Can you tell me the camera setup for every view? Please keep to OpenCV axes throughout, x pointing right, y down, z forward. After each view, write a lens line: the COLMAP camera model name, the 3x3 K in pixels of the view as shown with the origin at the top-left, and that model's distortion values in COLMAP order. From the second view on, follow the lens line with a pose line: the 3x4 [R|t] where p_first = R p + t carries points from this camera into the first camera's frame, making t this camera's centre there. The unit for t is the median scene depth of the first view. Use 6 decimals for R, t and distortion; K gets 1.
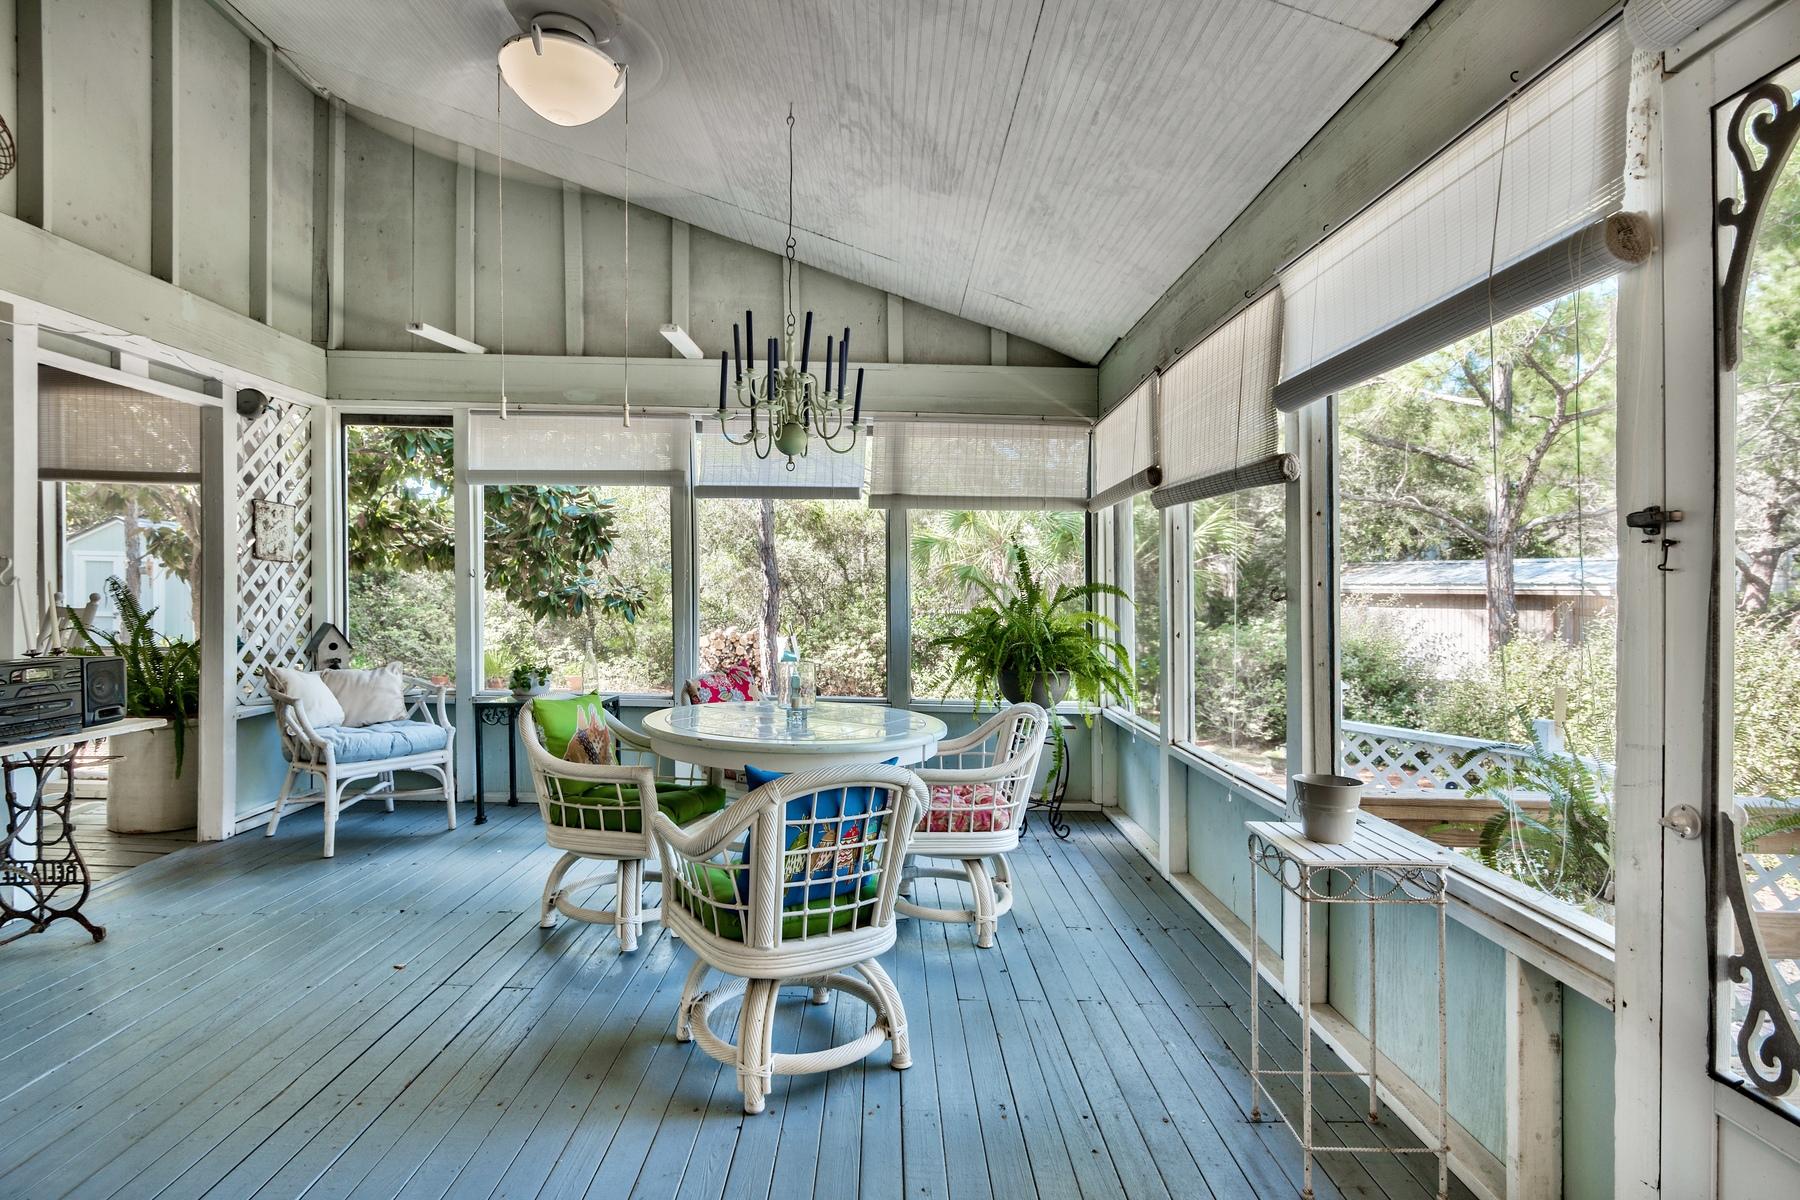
lens RADIAL K [[882.3, 0, 900.0], [0, 882.3, 600.0], [0, 0, 1]] dist [-0.000679, 0.000005]
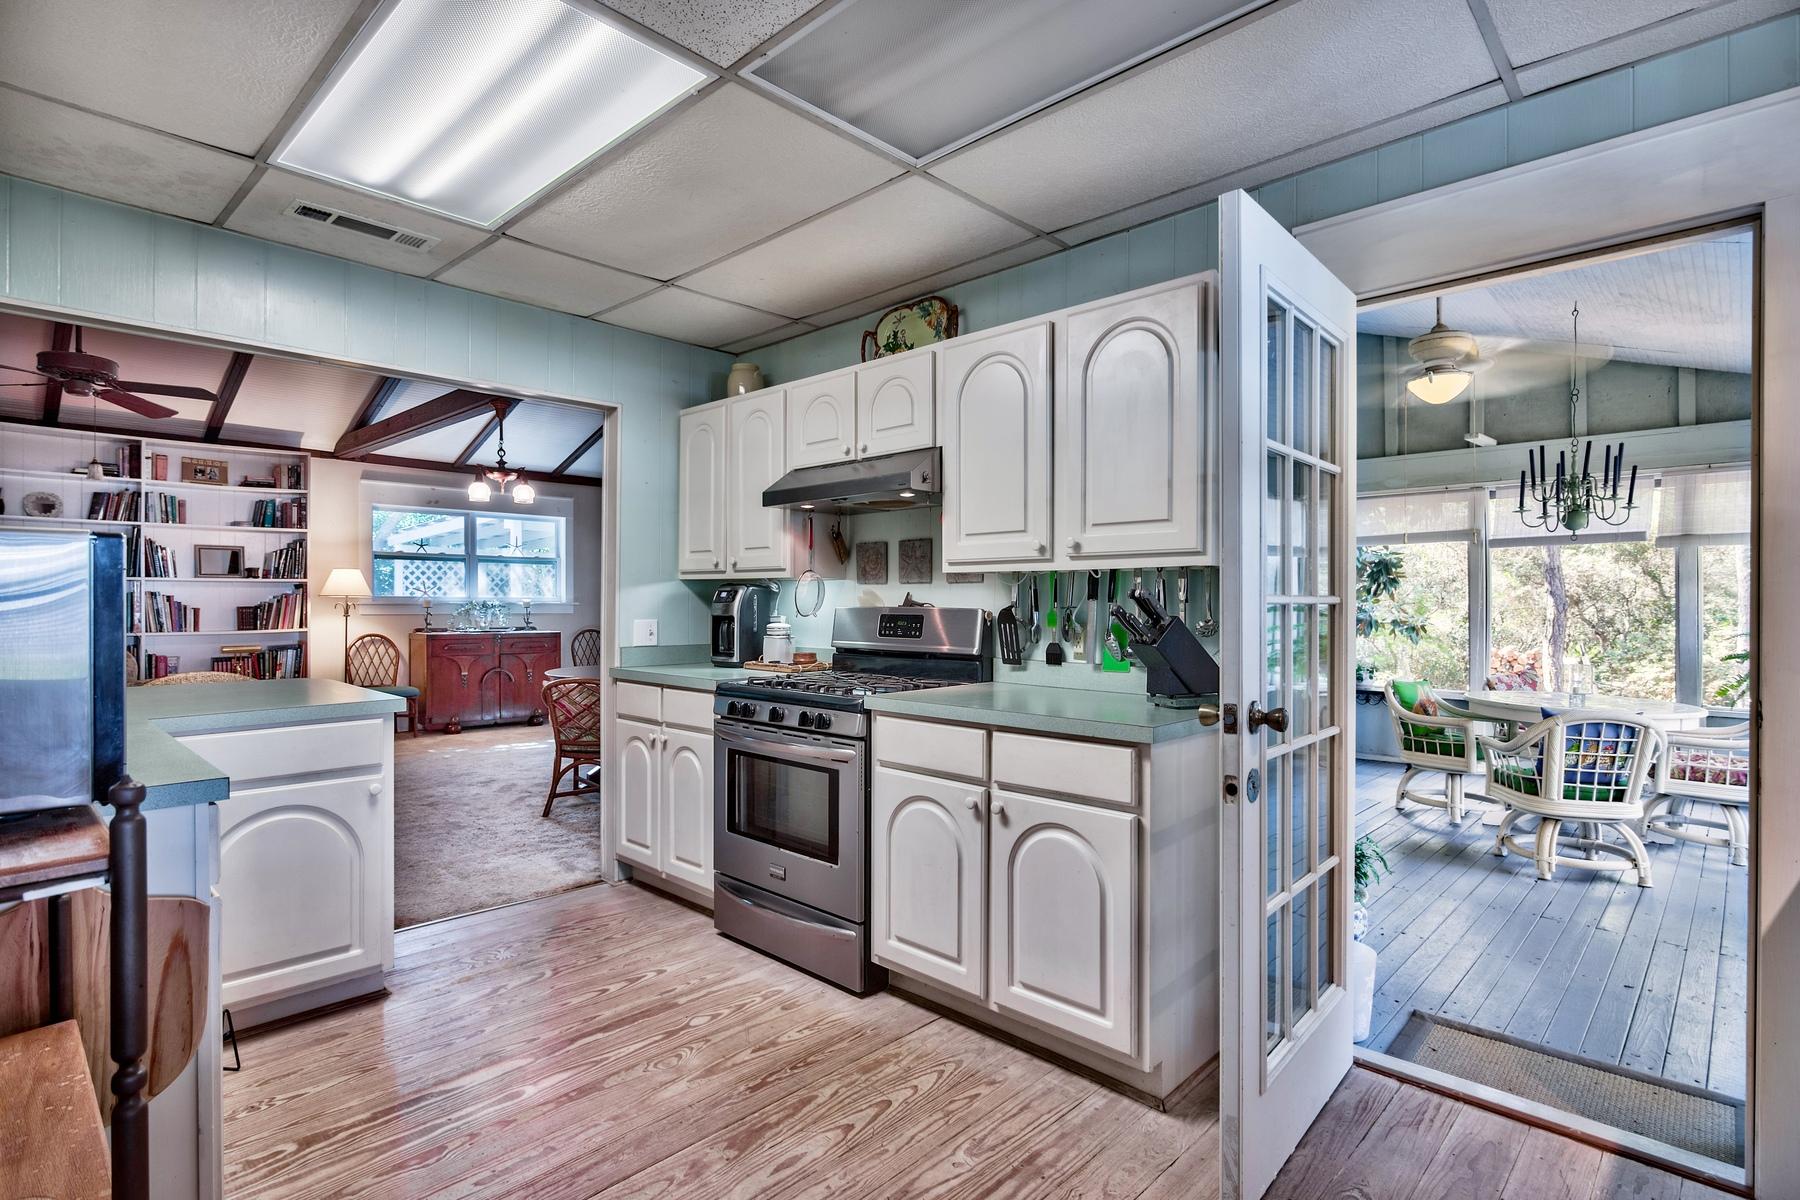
lens RADIAL K [[845.9, 0, 897.2], [0, 845.9, 643.6], [0, 0, 1]] dist [-0.012681, -0.000056]
pose [[0.689294, 0.012324, -0.724377, 0.119848], [0.008484, 0.999649, 0.025081, -0.012112], [0.724432, -0.023434, 0.688948, -0.839353]]
